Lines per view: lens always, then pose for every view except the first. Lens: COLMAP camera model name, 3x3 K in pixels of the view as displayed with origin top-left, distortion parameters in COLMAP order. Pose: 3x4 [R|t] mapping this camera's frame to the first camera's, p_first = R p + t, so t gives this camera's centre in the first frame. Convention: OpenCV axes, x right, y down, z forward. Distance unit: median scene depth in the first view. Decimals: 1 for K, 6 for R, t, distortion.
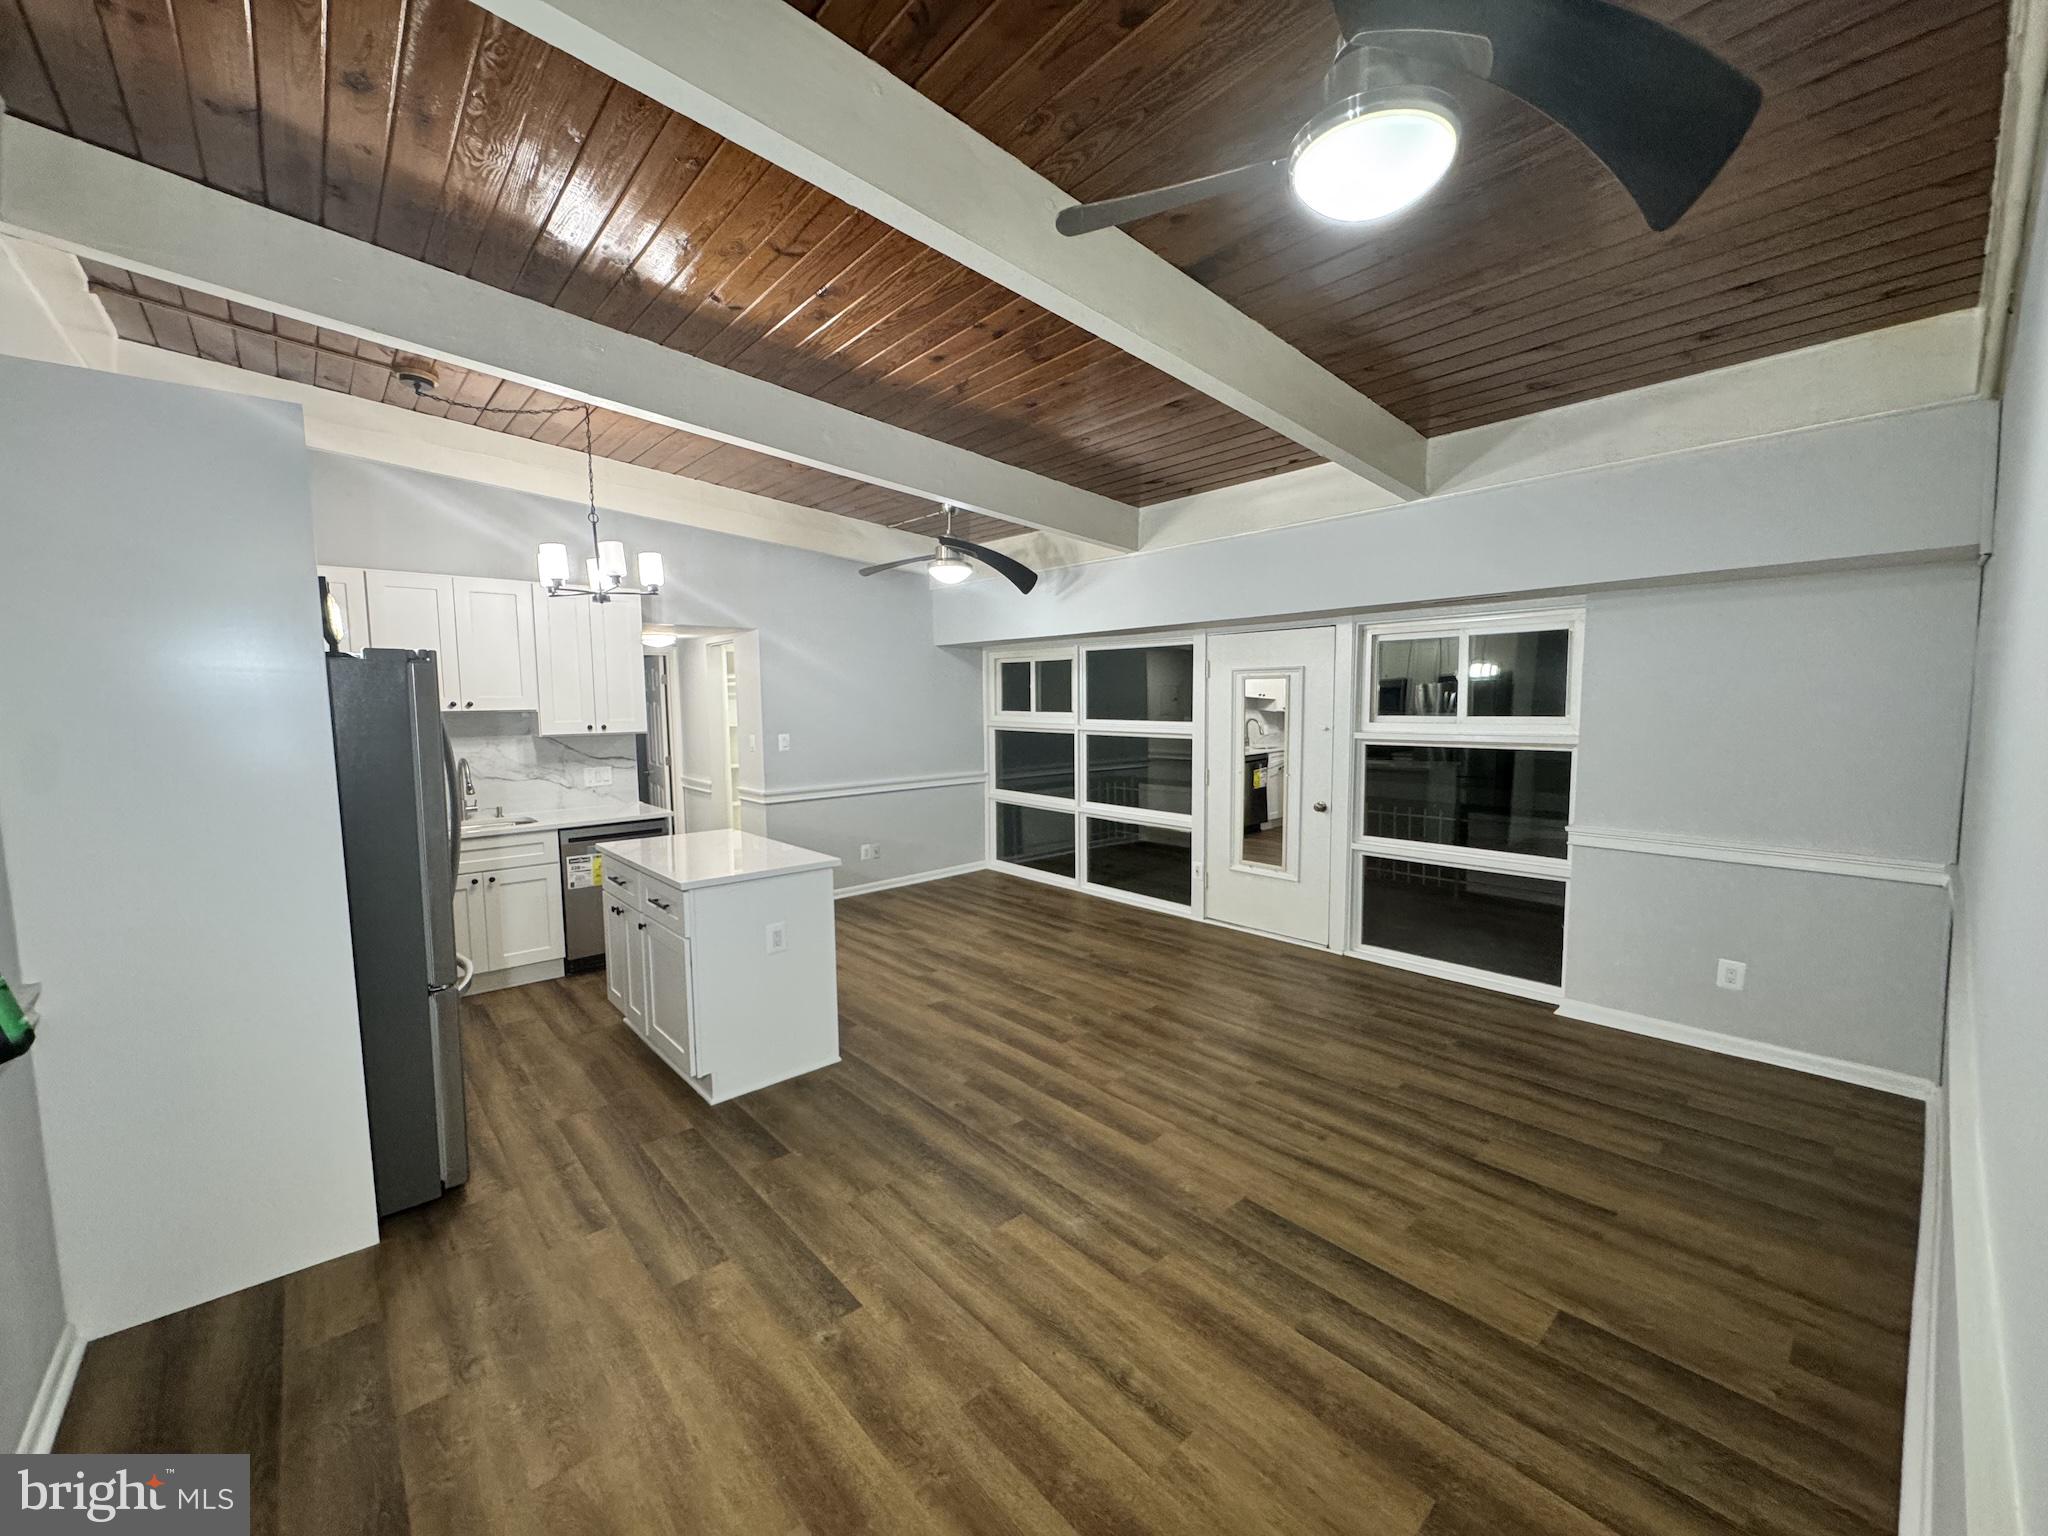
lens RADIAL K [[812.6, 0, 1018.1], [0, 812.6, 766.9], [0, 0, 1]] dist [-0.001049, 0.000261]
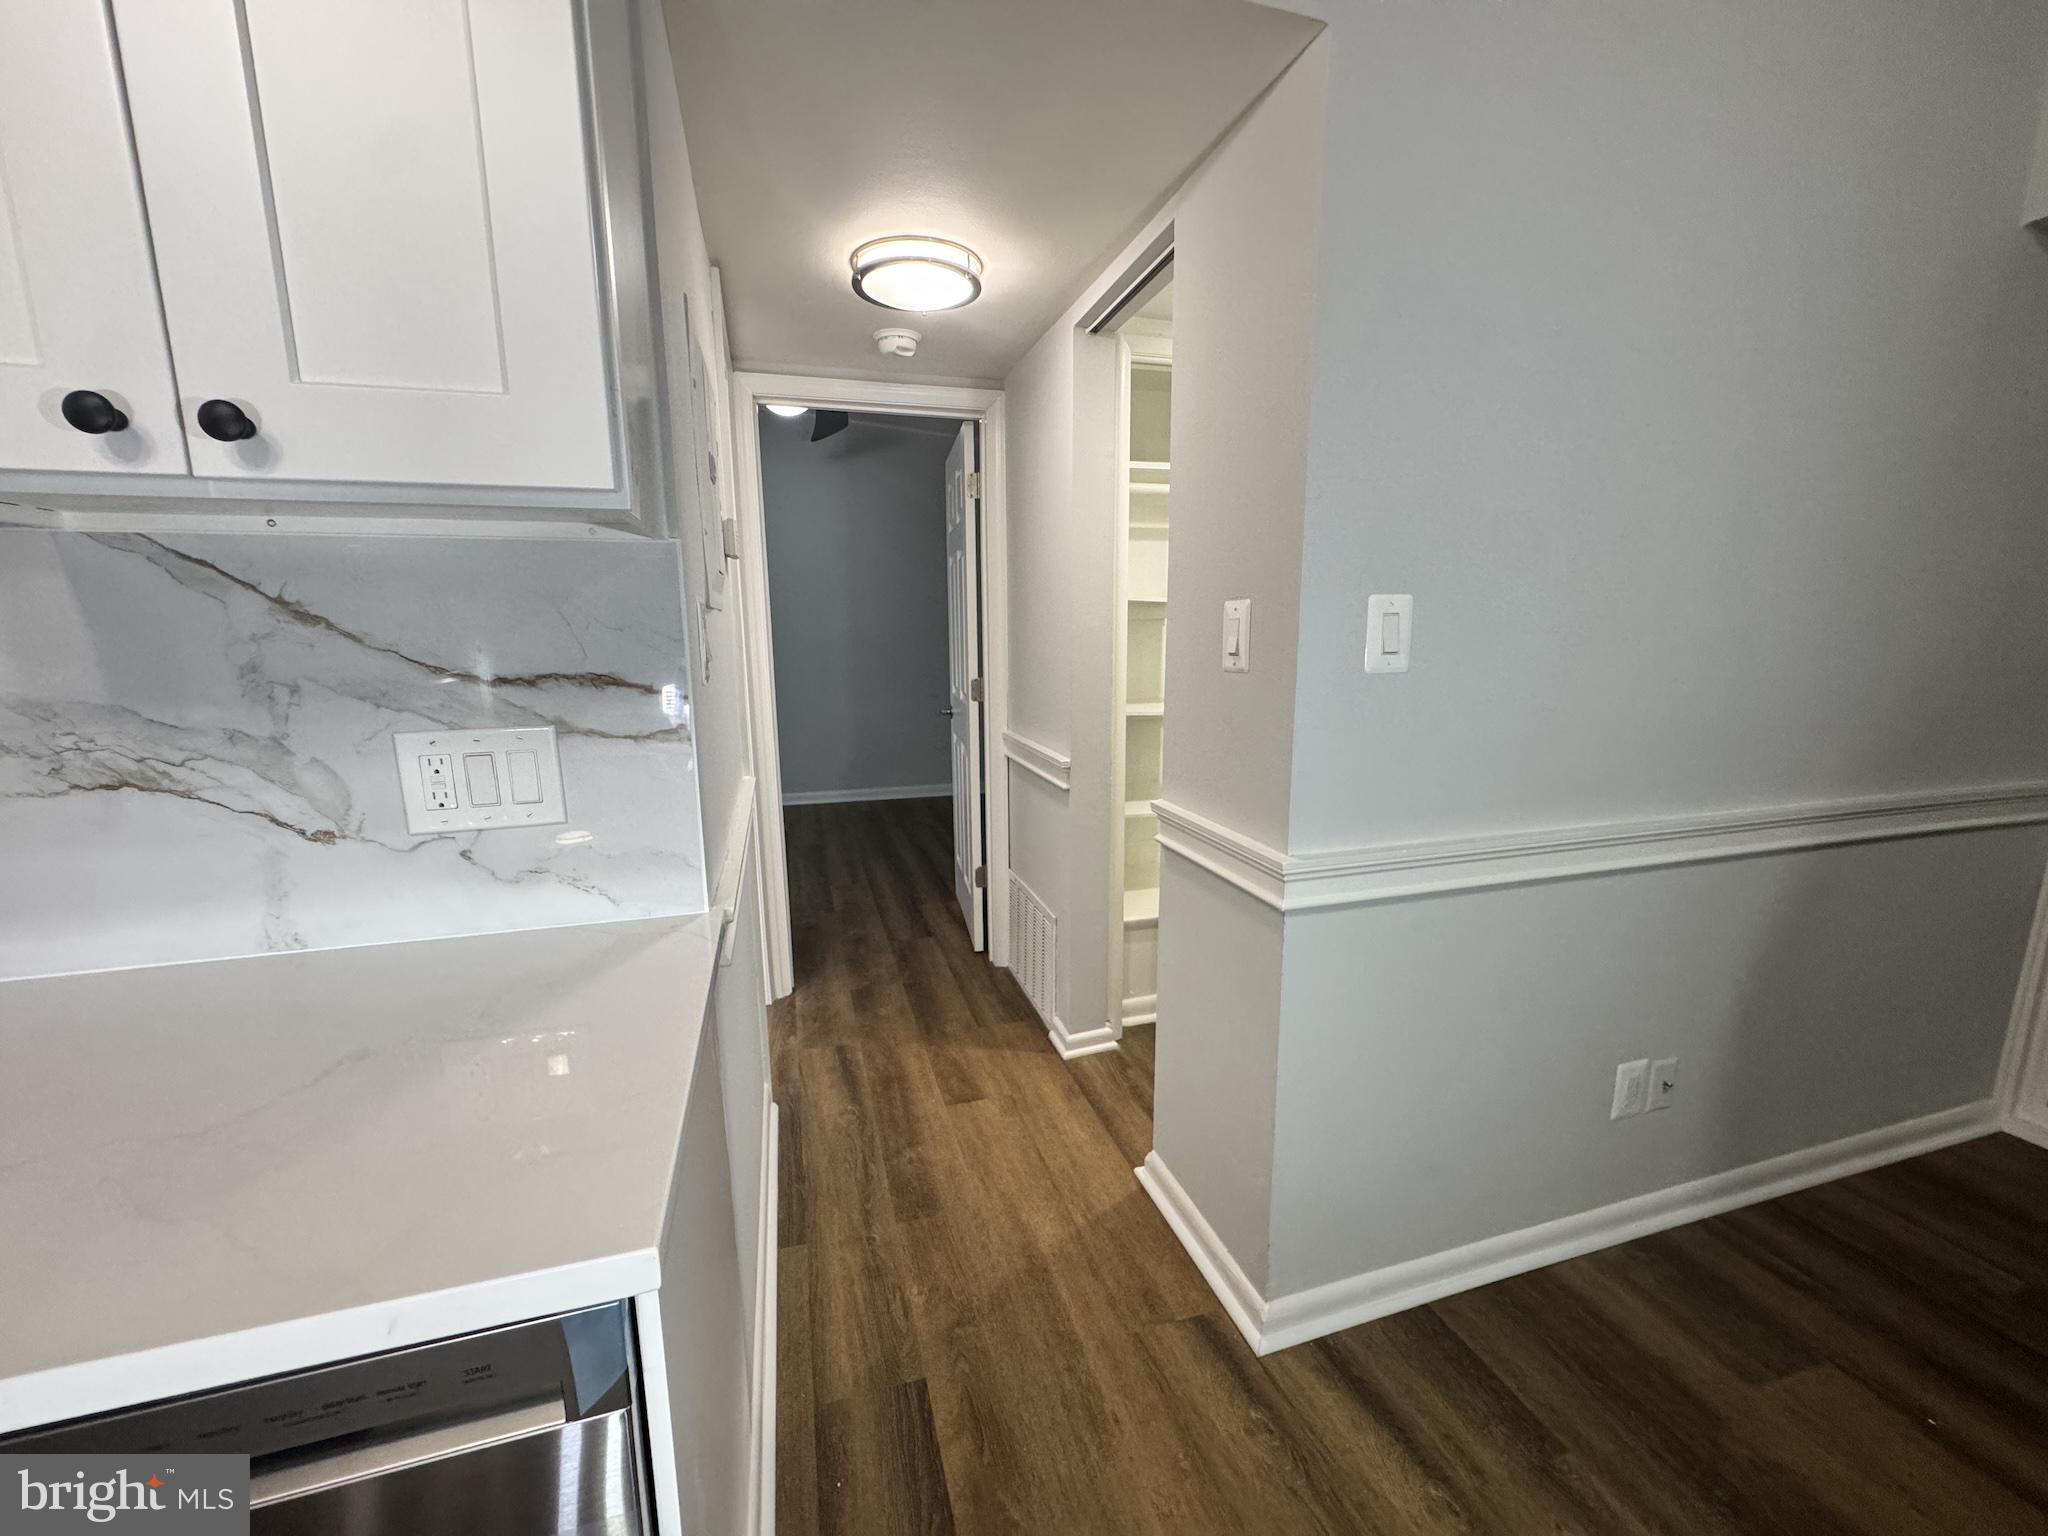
lens RADIAL K [[812.6, 0, 1025.6], [0, 812.6, 767.3], [0, 0, 1]] dist [-0.001049, 0.000261]
pose [[0.909337, 0.073403, -0.409535, -0.513673], [-0.037321, 0.994737, 0.095425, -0.020109], [0.414384, -0.071489, 0.907290, 1.377238]]
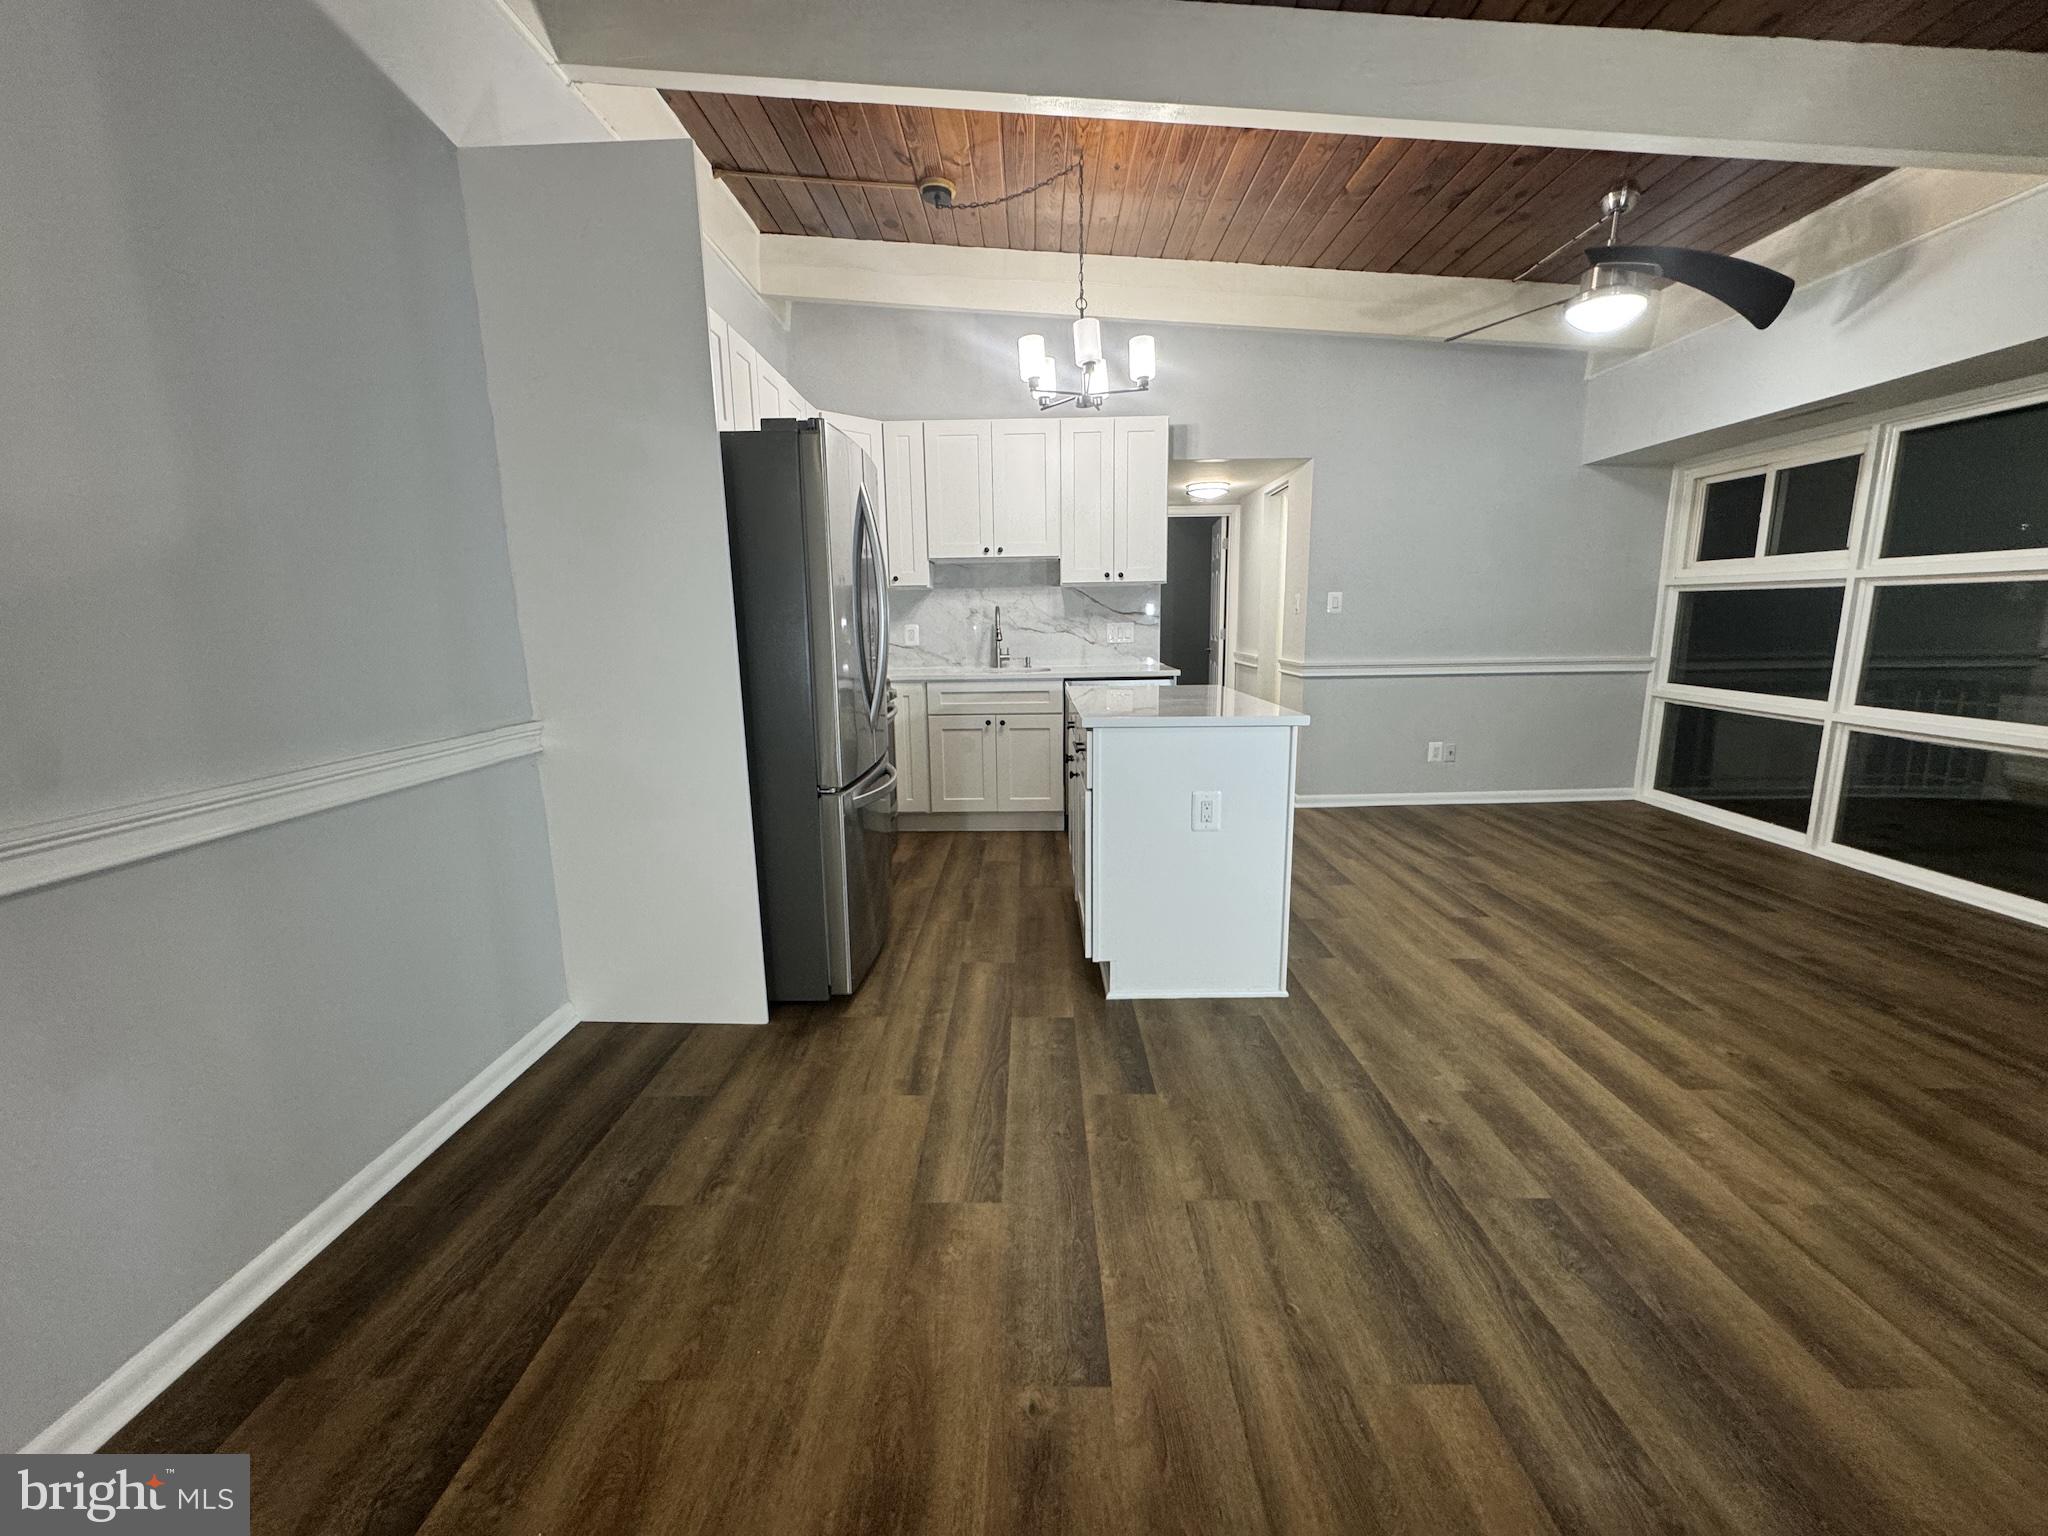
lens RADIAL K [[812.6, 0, 1020.9], [0, 812.6, 766.6], [0, 0, 1]] dist [-0.001049, 0.000261]
pose [[0.739673, 0.119204, -0.662325, 0.064210], [-0.049410, 0.991150, 0.123205, 0.086260], [0.671150, -0.058406, 0.739017, 0.336644]]
